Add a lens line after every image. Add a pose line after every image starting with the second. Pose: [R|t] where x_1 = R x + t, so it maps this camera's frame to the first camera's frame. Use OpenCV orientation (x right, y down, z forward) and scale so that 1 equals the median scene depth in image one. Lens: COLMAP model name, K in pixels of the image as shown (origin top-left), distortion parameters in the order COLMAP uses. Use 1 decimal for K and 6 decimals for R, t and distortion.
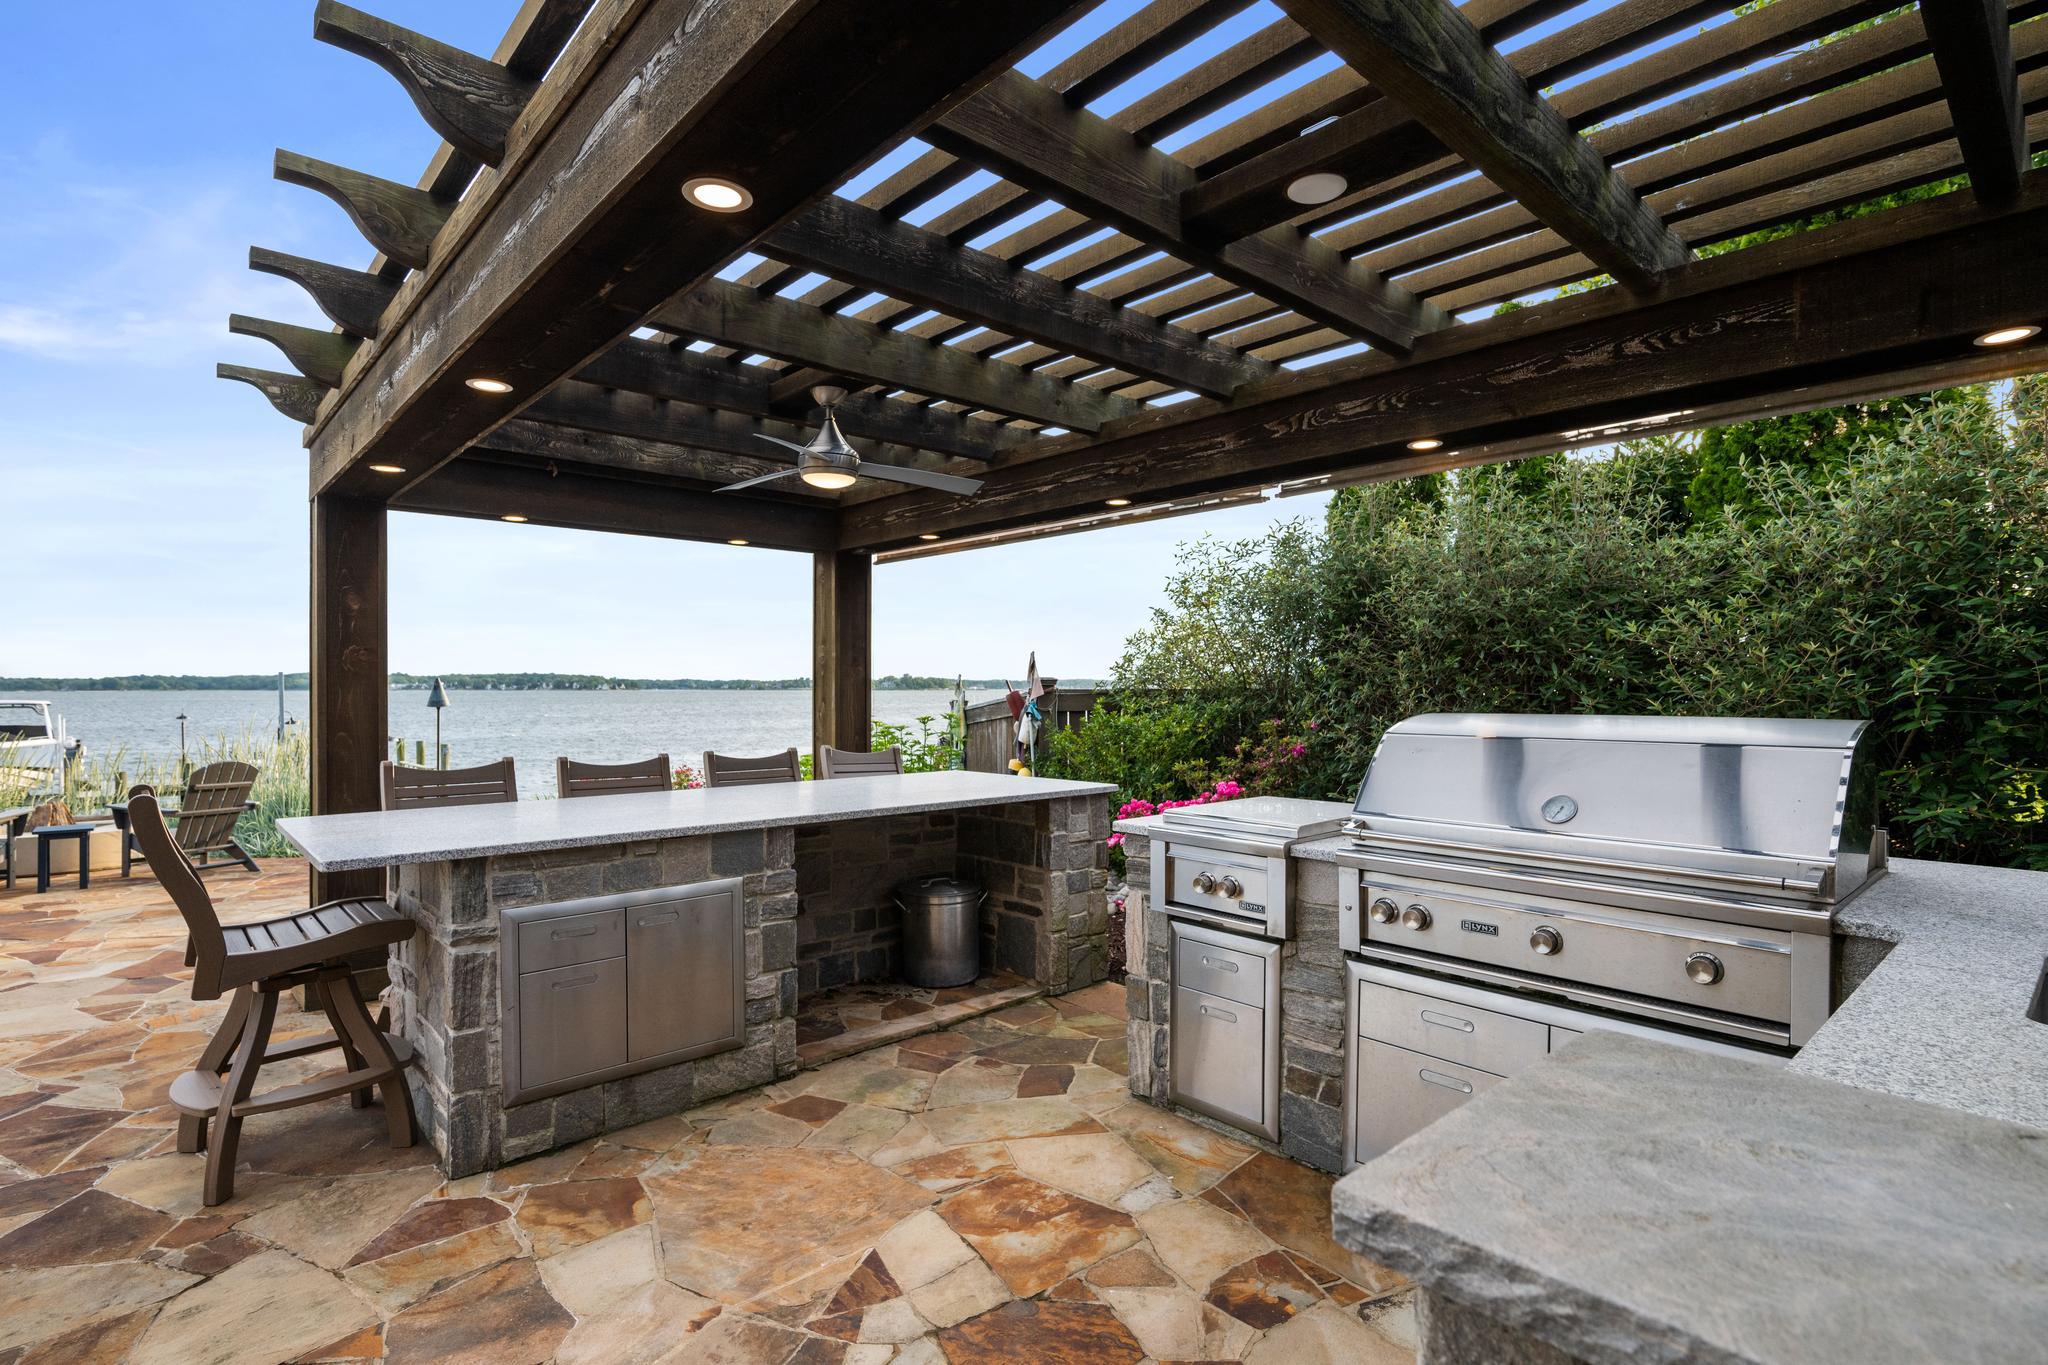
lens RADIAL K [[994.9, 0, 1024.0], [0, 994.9, 682.5], [0, 0, 1]] dist [-0.001205, 0.000426]
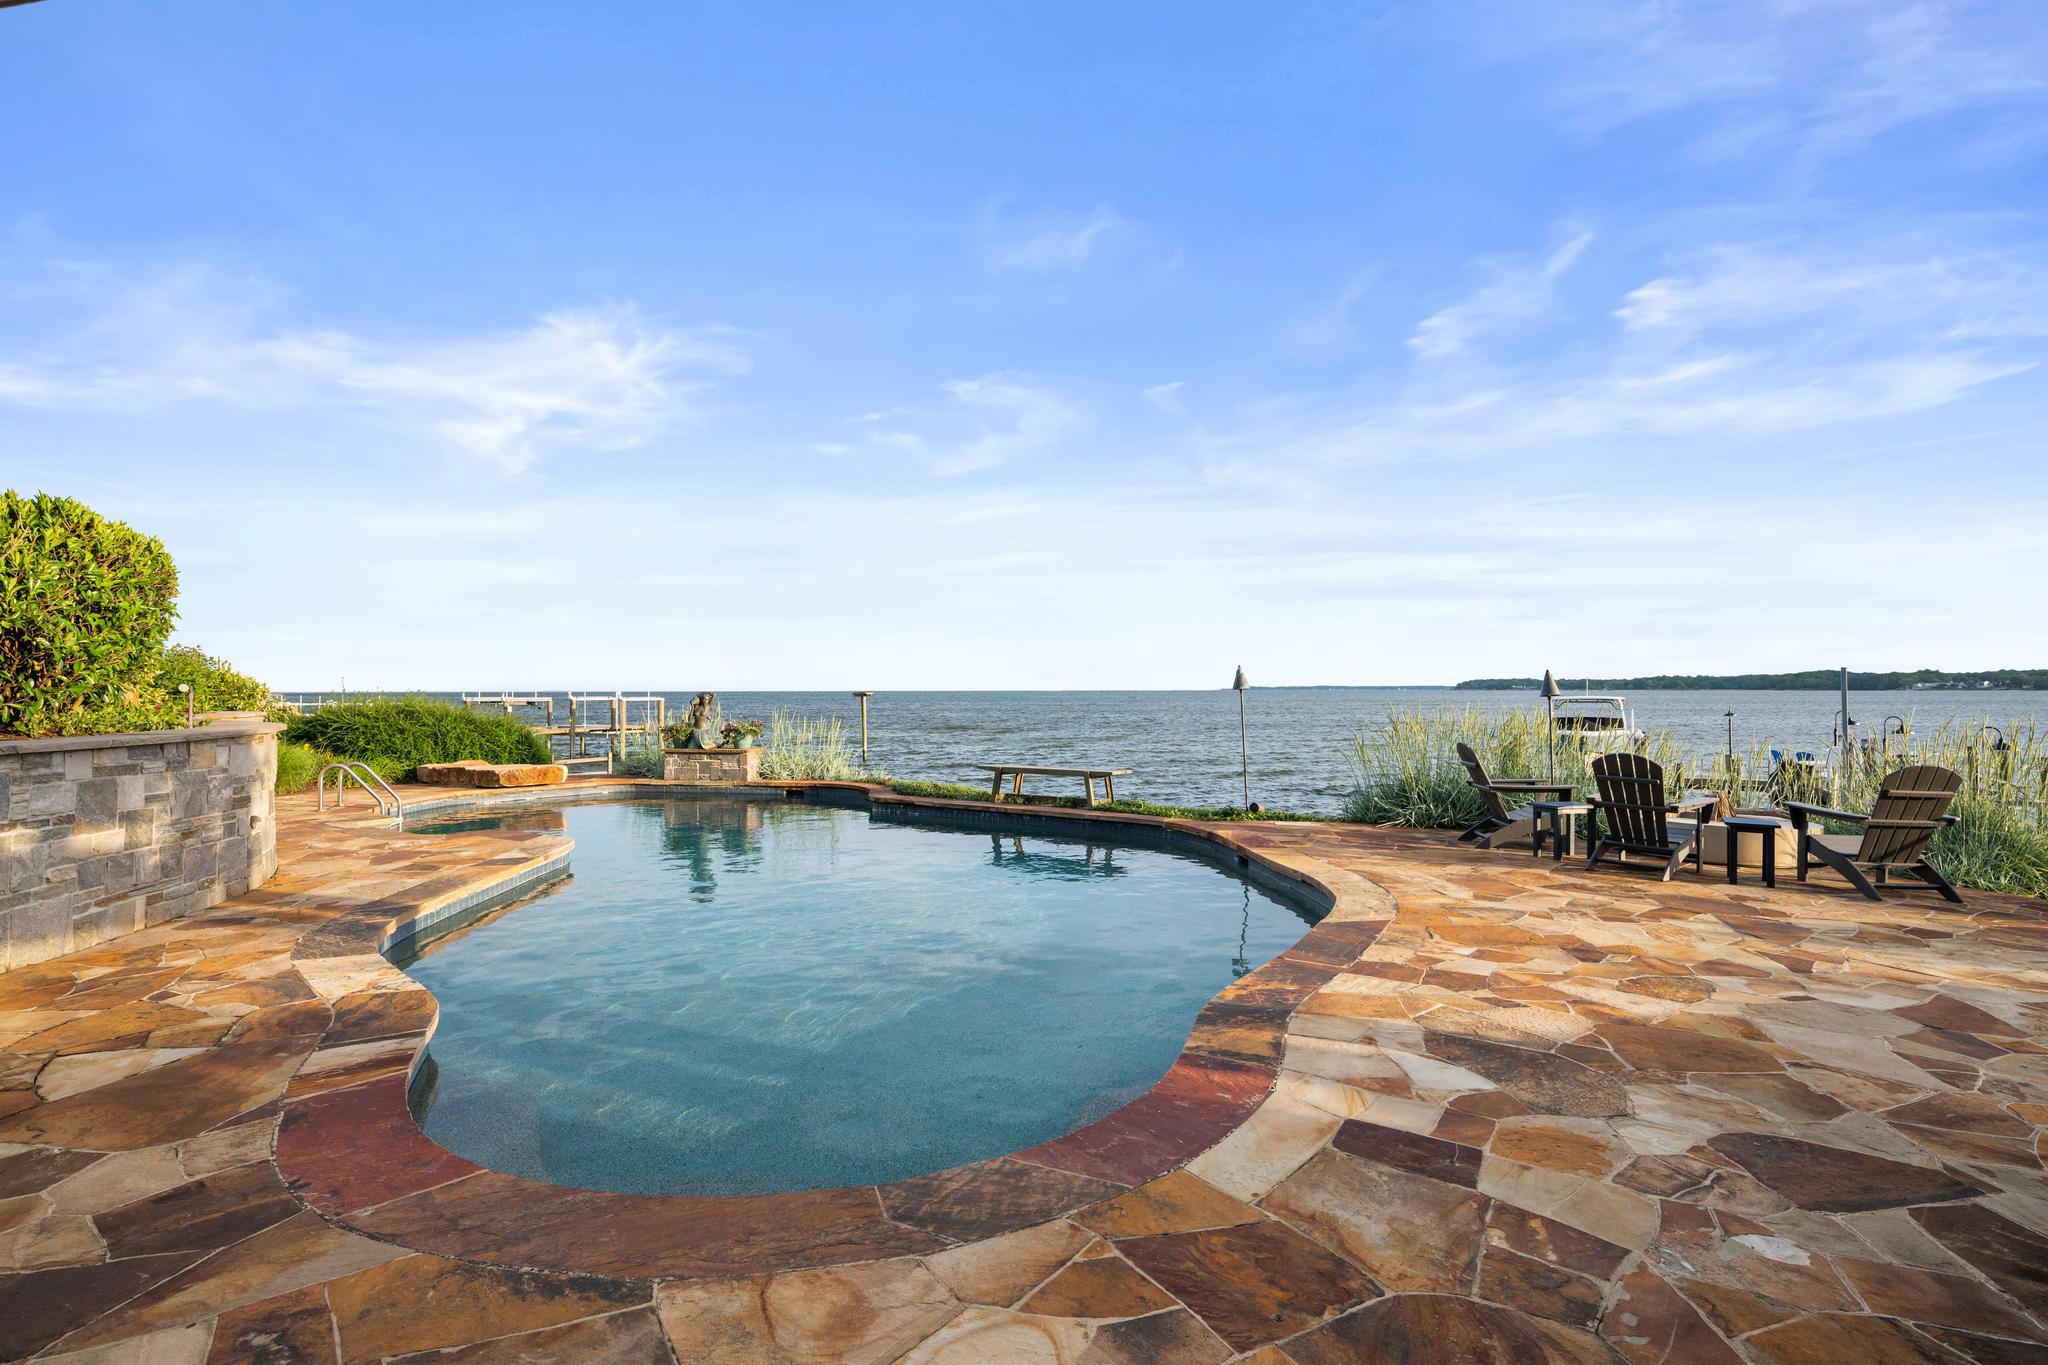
lens RADIAL K [[1015.3, 0, 1024.0], [0, 1015.3, 682.5], [0, 0, 1]] dist [0.001315, 0.000352]
pose [[0.278432, -0.004349, -0.960446, -0.423850], [0.004904, 0.999983, -0.003107, 0.019237], [0.960443, -0.003845, 0.278449, 0.070707]]
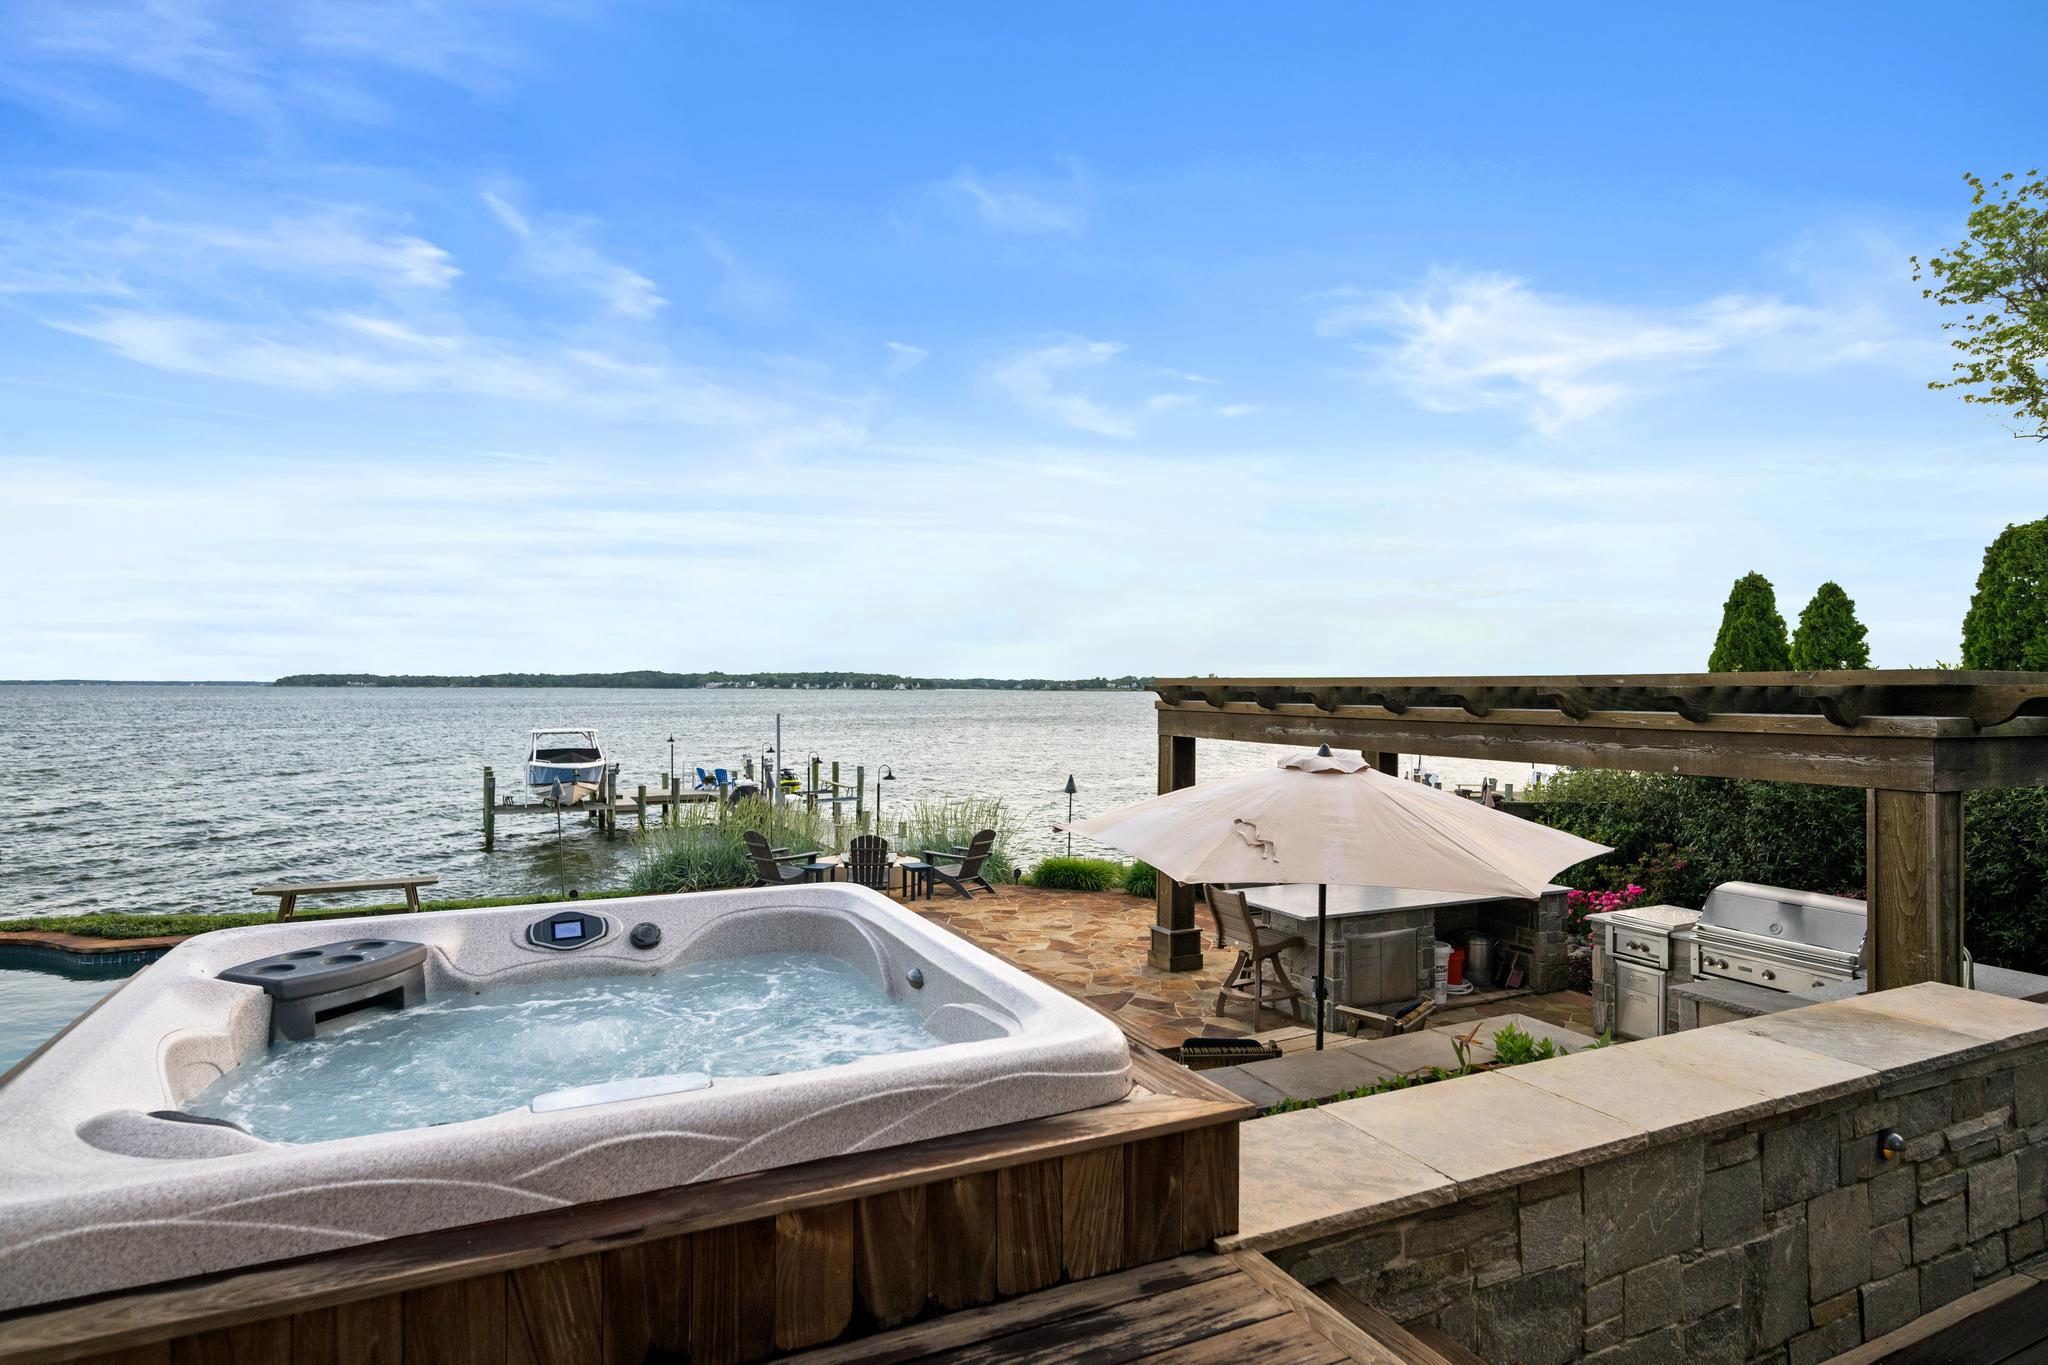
lens RADIAL K [[1088.2, 0, 1024.0], [0, 1088.2, 682.5], [0, 0, 1]] dist [0.012131, -0.019692]
pose [[0.958472, 0.003093, -0.285171, -0.426796], [-0.003447, 0.999994, -0.000742, -0.382128], [0.285167, 0.001695, 0.958476, -1.746863]]
